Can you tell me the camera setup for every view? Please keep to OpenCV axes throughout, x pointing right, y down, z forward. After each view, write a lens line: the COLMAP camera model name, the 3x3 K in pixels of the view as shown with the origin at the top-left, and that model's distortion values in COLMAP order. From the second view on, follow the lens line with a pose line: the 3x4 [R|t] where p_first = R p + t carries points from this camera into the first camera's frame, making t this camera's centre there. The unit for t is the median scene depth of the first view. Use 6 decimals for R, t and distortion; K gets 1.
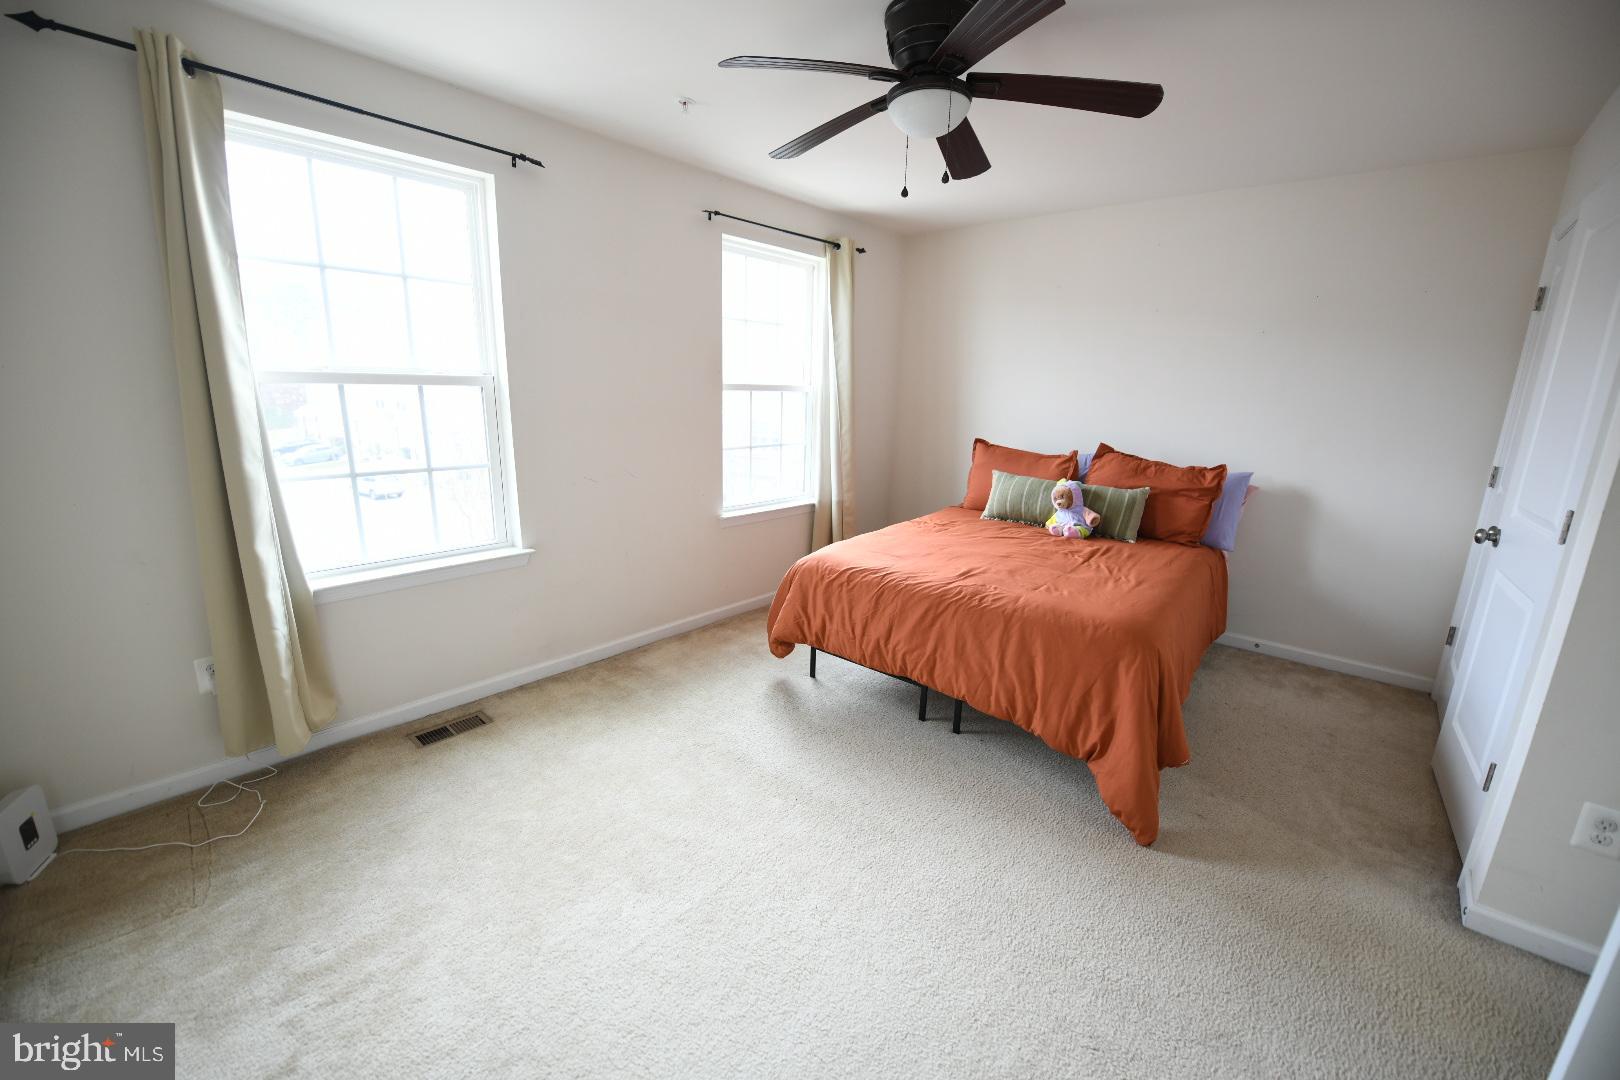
lens RADIAL K [[648.3, 0, 808.6], [0, 648.3, 544.2], [0, 0, 1]] dist [-0.019247, -0.001127]
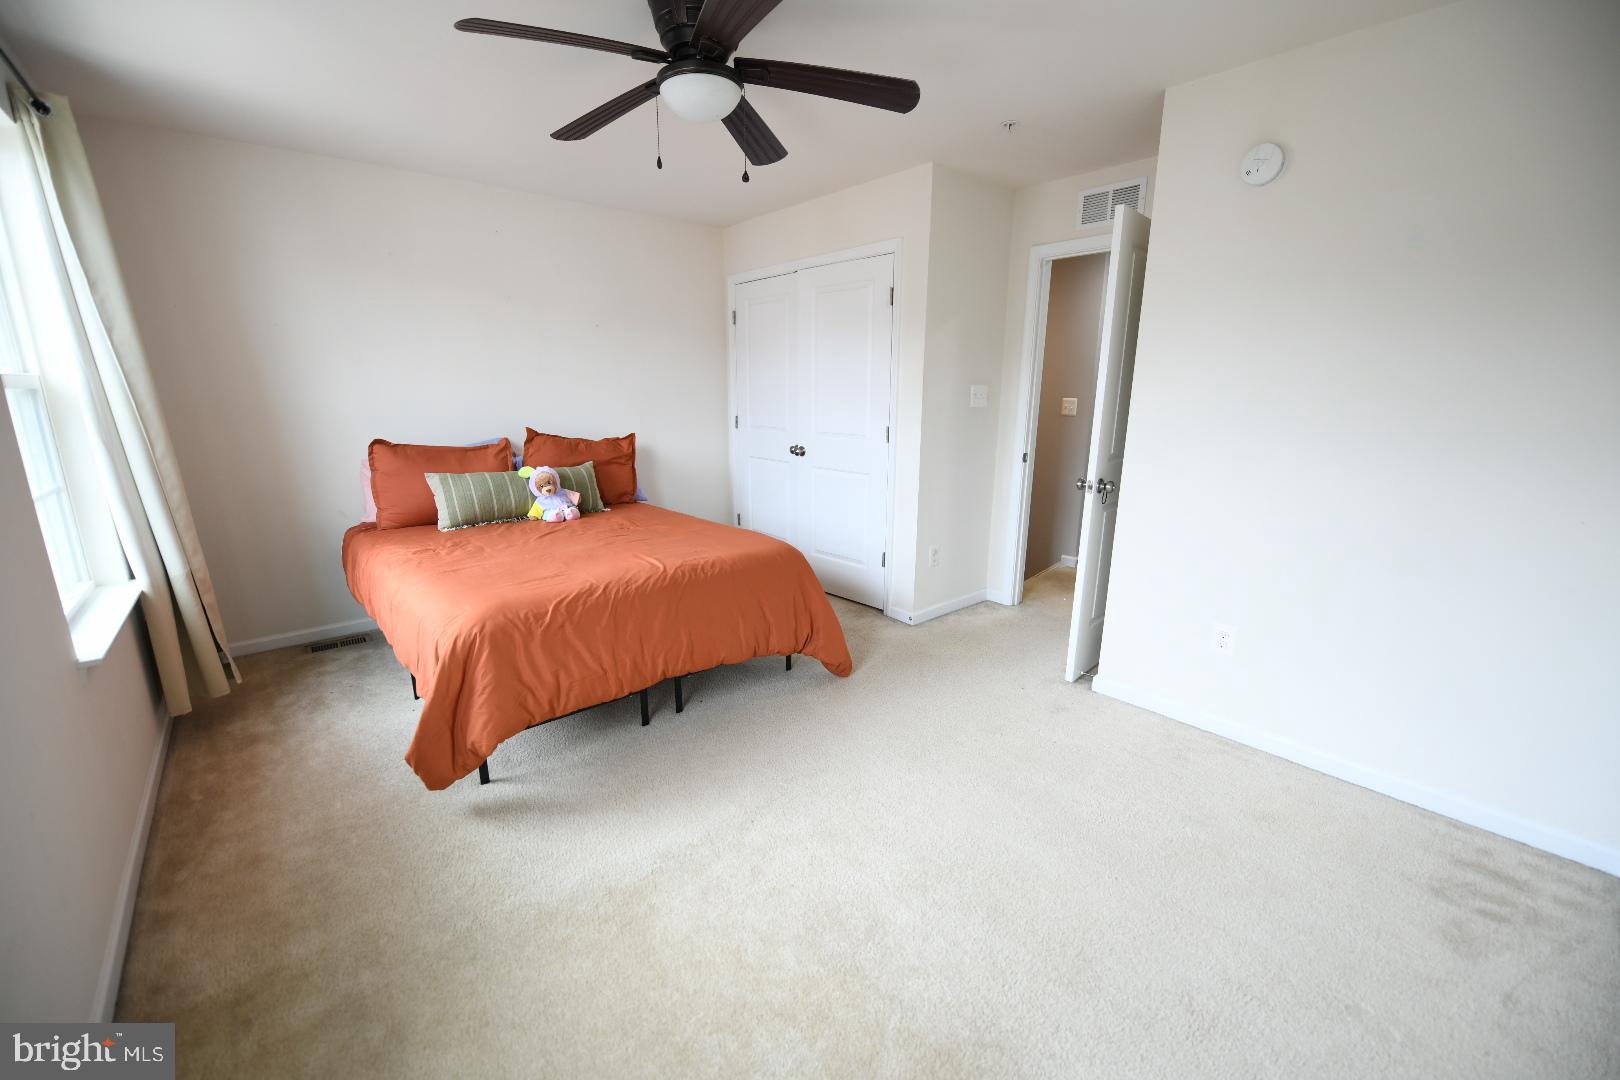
lens RADIAL K [[623.0, 0, 806.0], [0, 623.0, 544.2], [0, 0, 1]] dist [-0.028143, -0.000227]
pose [[0.145909, -0.256082, 0.955580, -0.508575], [0.241159, 0.945986, 0.216688, -0.099469], [-0.959455, 0.198830, 0.199784, 0.477051]]
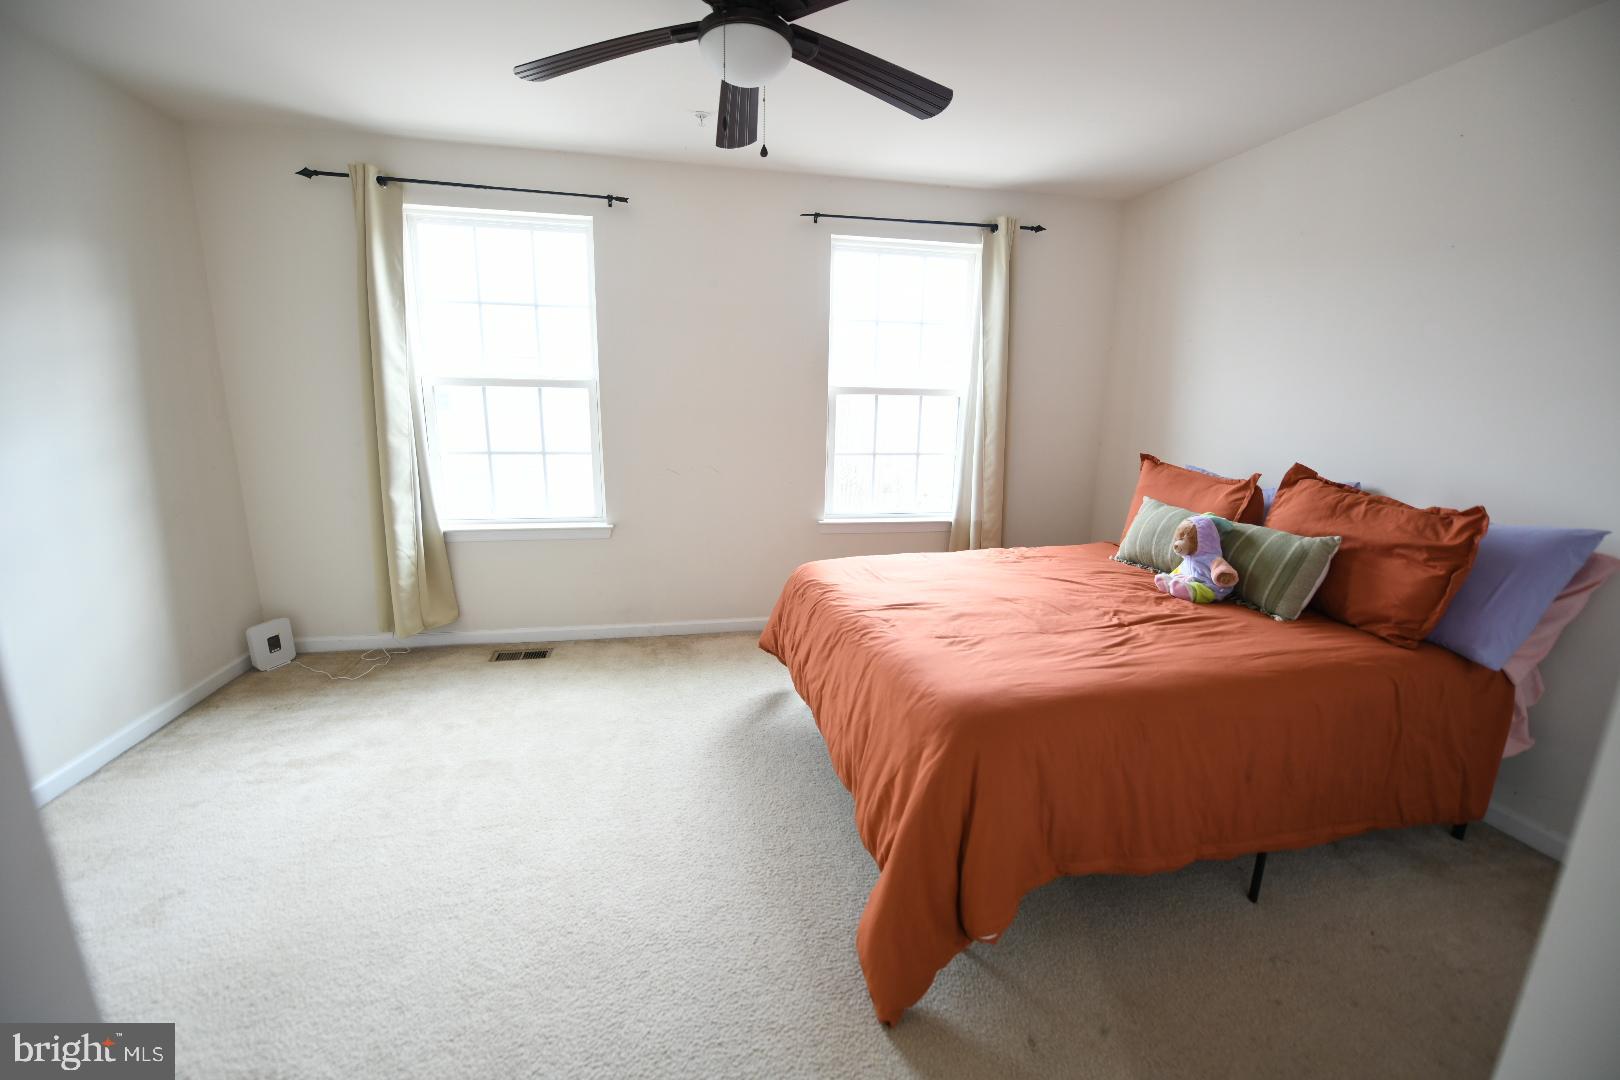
lens RADIAL K [[648.3, 0, 808.6], [0, 648.3, 544.2], [0, 0, 1]] dist [-0.019247, -0.001127]
pose [[0.794092, 0.117850, -0.596263, 0.514404], [-0.140894, 0.989992, 0.008029, -0.016468], [0.591242, 0.077634, 0.802749, 0.239023]]
